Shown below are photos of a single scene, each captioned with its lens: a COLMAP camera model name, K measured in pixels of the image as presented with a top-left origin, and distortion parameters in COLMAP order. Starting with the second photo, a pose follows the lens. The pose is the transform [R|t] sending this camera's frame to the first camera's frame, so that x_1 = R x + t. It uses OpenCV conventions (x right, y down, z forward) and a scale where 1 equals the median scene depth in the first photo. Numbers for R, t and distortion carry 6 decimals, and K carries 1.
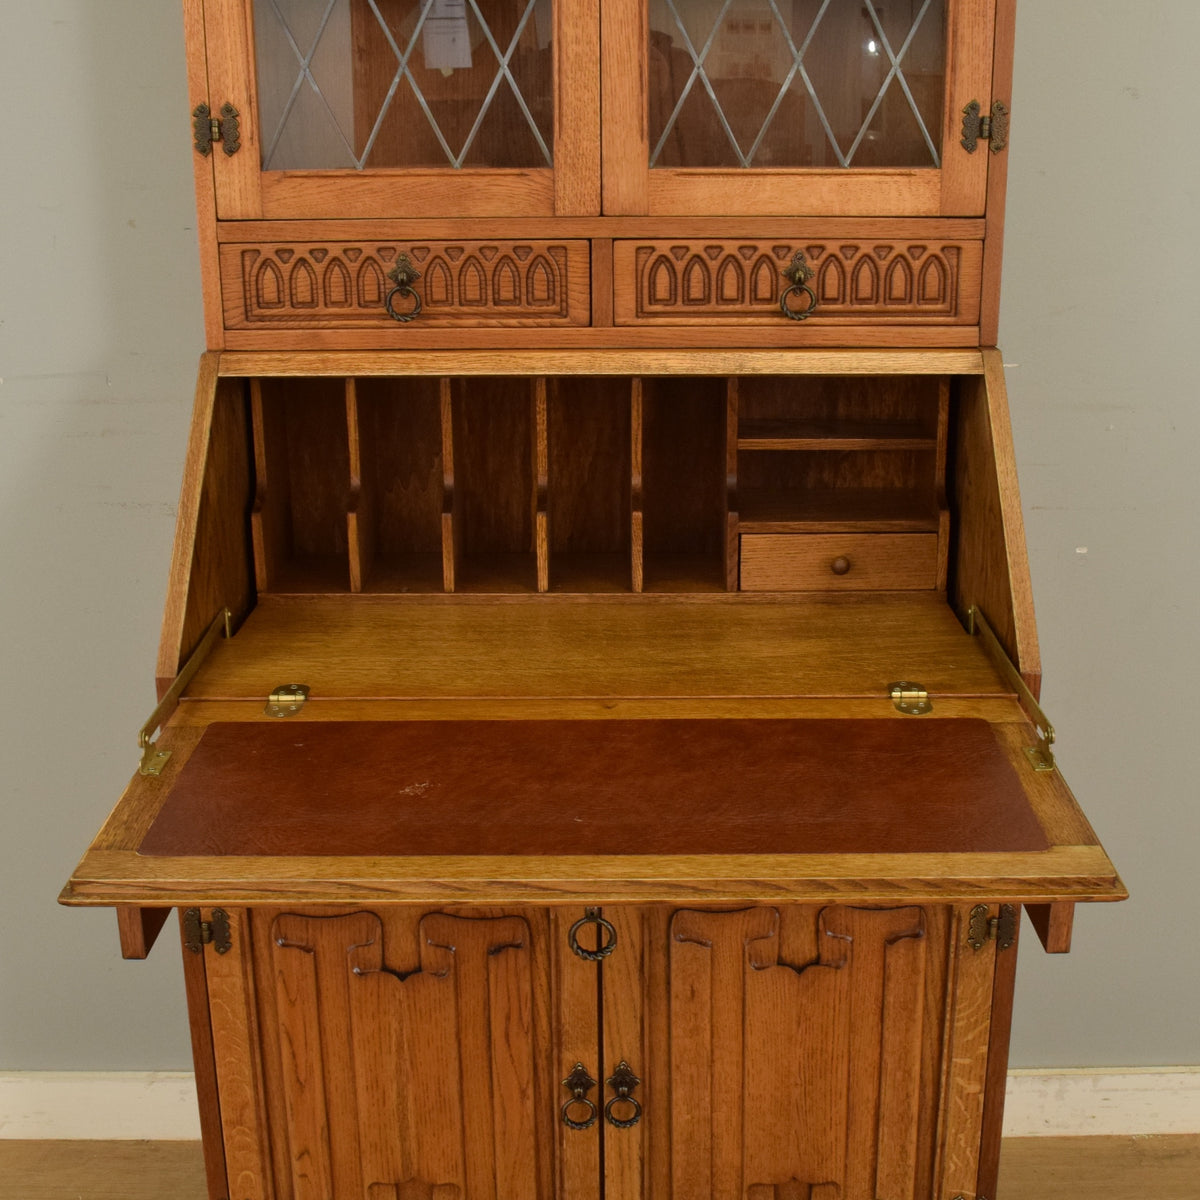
lens RADIAL K [[1687.2, 0, 627.7], [0, 1687.2, 654.9], [0, 0, 1]] dist [-0.101676, 0.000000]
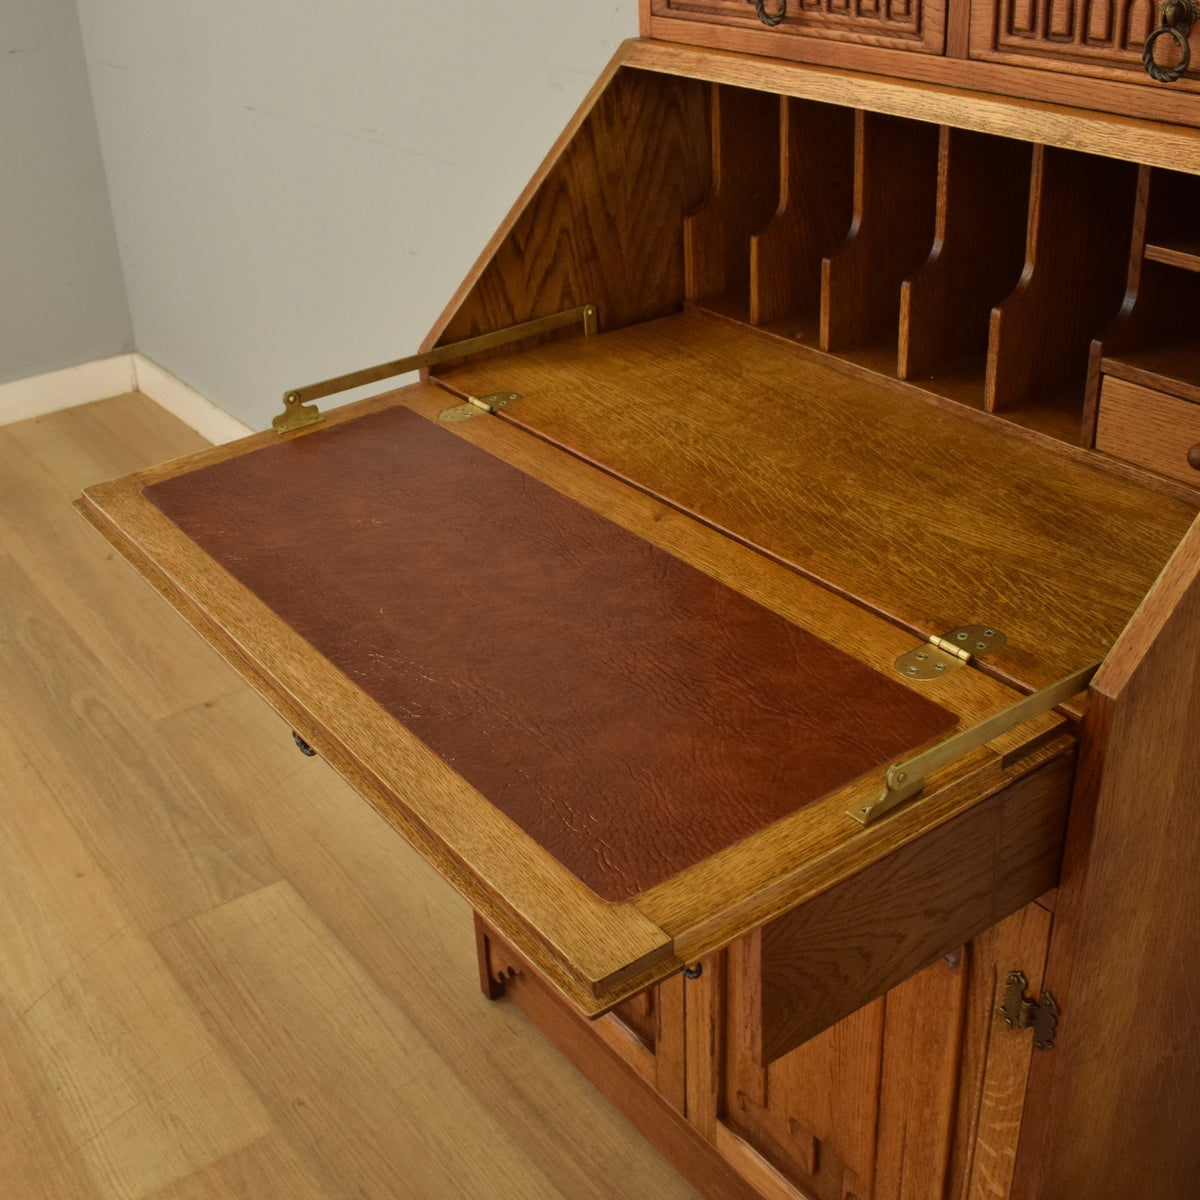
lens RADIAL K [[1533.0, 0, 565.8], [0, 1533.0, 609.5], [0, 0, 1]] dist [-0.093721, 0.000000]
pose [[0.559561, 0.374288, -0.739459, 0.488586], [-0.217188, 0.927258, 0.304996, -0.134340], [0.799825, -0.010062, 0.600148, 0.451989]]
